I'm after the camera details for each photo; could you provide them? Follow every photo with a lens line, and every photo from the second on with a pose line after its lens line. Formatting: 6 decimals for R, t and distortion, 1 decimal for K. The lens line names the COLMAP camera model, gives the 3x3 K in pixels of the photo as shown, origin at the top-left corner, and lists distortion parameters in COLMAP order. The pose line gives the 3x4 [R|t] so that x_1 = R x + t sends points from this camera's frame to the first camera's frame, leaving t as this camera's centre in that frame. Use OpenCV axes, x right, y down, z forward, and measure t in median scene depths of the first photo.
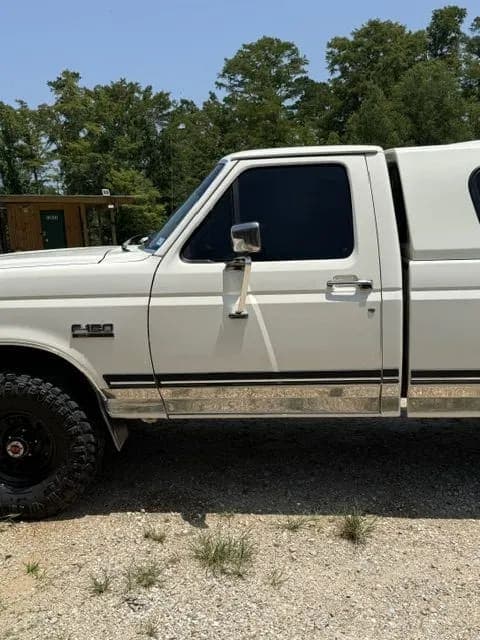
lens RADIAL K [[700.5, 0, 236.4], [0, 700.5, 310.3], [0, 0, 1]] dist [0.111702, -0.034030]
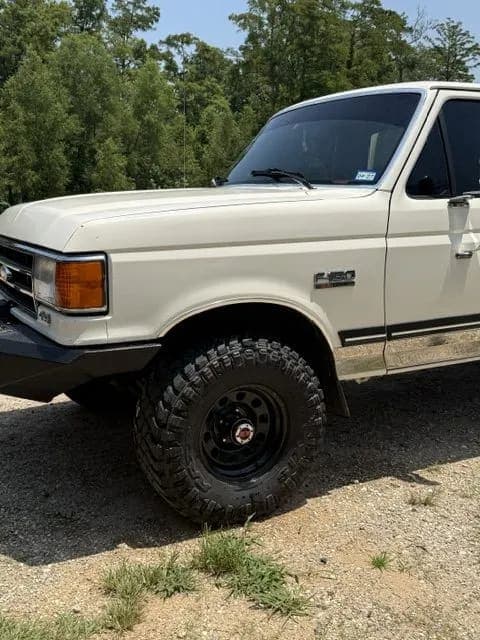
lens RADIAL K [[700.5, 0, 236.4], [0, 700.5, 310.3], [0, 0, 1]] dist [0.111702, -0.034030]
pose [[0.854182, -0.068322, 0.515466, -0.734423], [0.054159, 0.997628, 0.042482, 0.023646], [-0.517146, -0.008370, 0.855856, 0.337340]]
